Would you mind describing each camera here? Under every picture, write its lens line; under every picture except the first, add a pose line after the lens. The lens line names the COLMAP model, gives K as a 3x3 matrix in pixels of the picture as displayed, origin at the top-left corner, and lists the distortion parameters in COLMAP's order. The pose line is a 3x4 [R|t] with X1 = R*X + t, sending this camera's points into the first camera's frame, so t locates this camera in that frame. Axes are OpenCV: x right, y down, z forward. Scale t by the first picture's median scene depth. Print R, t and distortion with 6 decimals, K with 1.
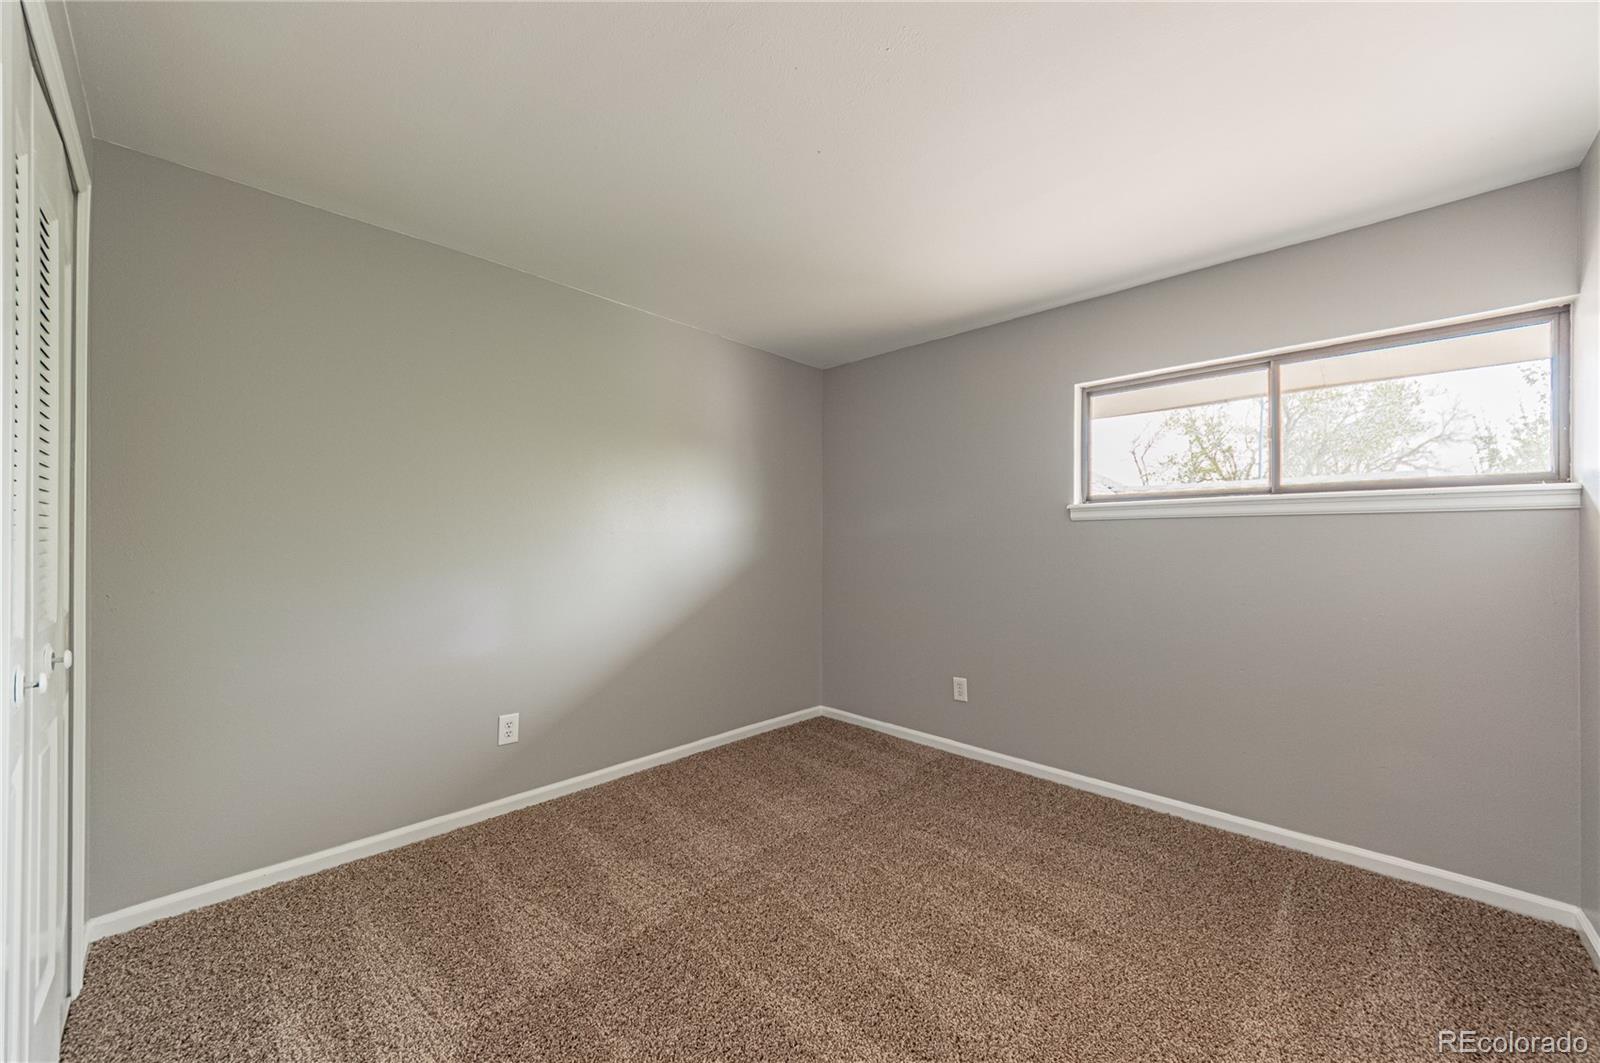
lens RADIAL K [[588.8, 0, 806.2], [0, 588.8, 539.1], [0, 0, 1]] dist [0.001603, -0.000001]
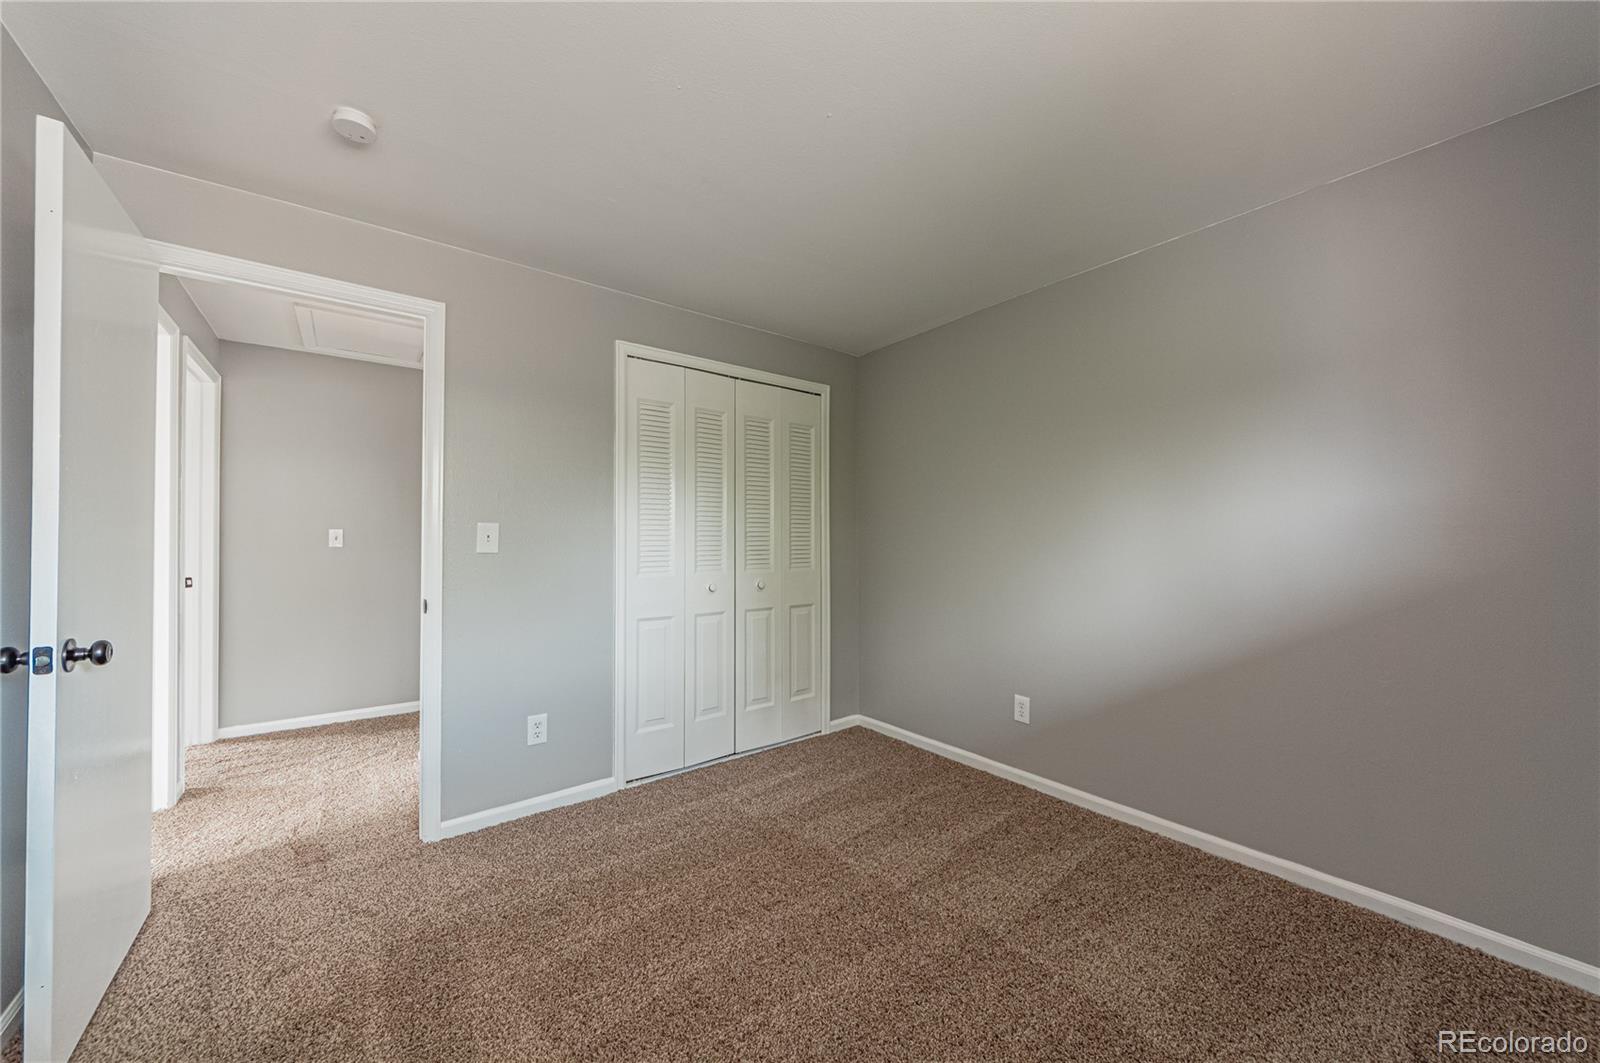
lens RADIAL K [[588.8, 0, 807.3], [0, 588.8, 532.0], [0, 0, 1]] dist [0.001603, -0.000001]
pose [[-0.146660, -0.011785, -0.989117, 0.670308], [0.008504, 0.999877, -0.013174, 0.001949], [0.989150, -0.010344, -0.146541, 0.791189]]
